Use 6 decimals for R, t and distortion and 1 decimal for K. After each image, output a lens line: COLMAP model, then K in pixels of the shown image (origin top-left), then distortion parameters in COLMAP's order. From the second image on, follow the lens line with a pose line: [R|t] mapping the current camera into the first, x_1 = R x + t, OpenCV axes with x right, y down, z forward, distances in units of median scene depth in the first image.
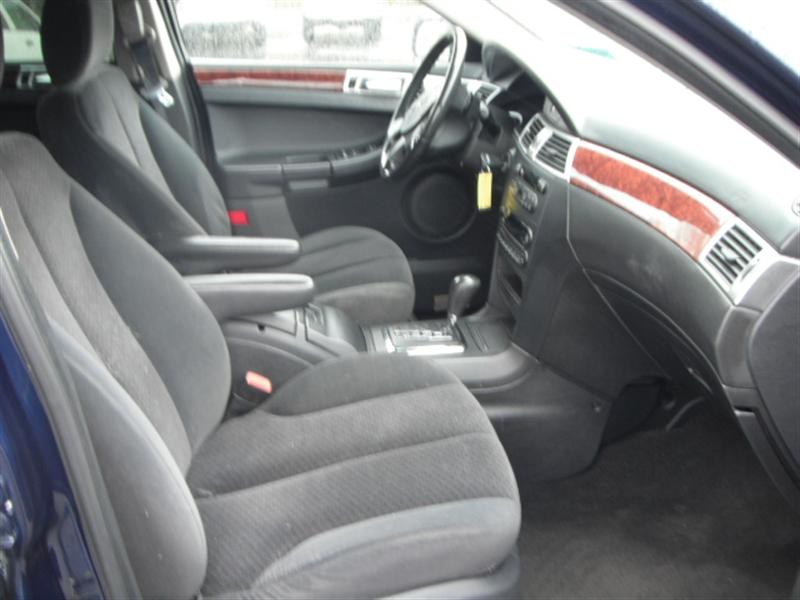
lens RADIAL K [[884.6, 0, 400.0], [0, 884.6, 300.0], [0, 0, 1]] dist [-0.203753, 0.003505]
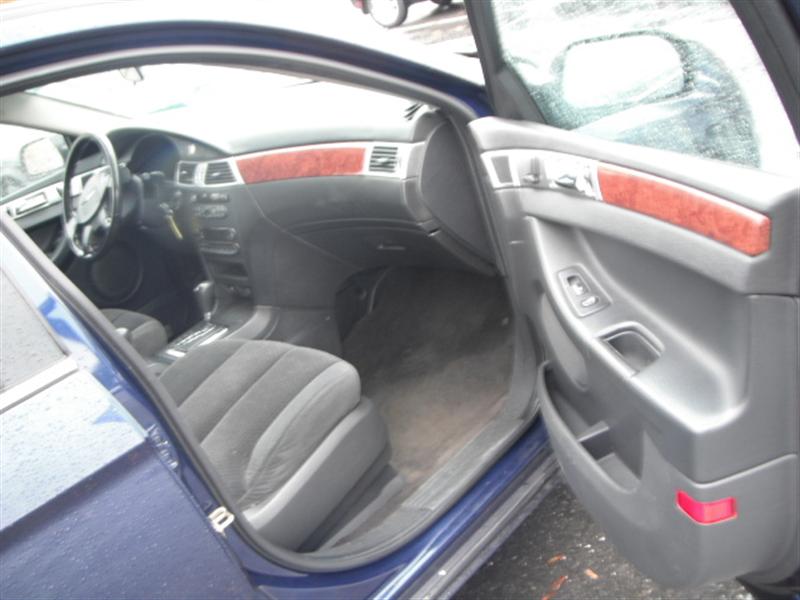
lens RADIAL K [[884.6, 0, 400.0], [0, 884.6, 300.0], [0, 0, 1]] dist [-0.203753, 0.003505]
pose [[0.749243, -0.478747, 0.457642, -0.361833], [0.500139, 0.861968, 0.082901, 0.040589], [-0.434161, 0.166771, 0.885263, -0.373134]]
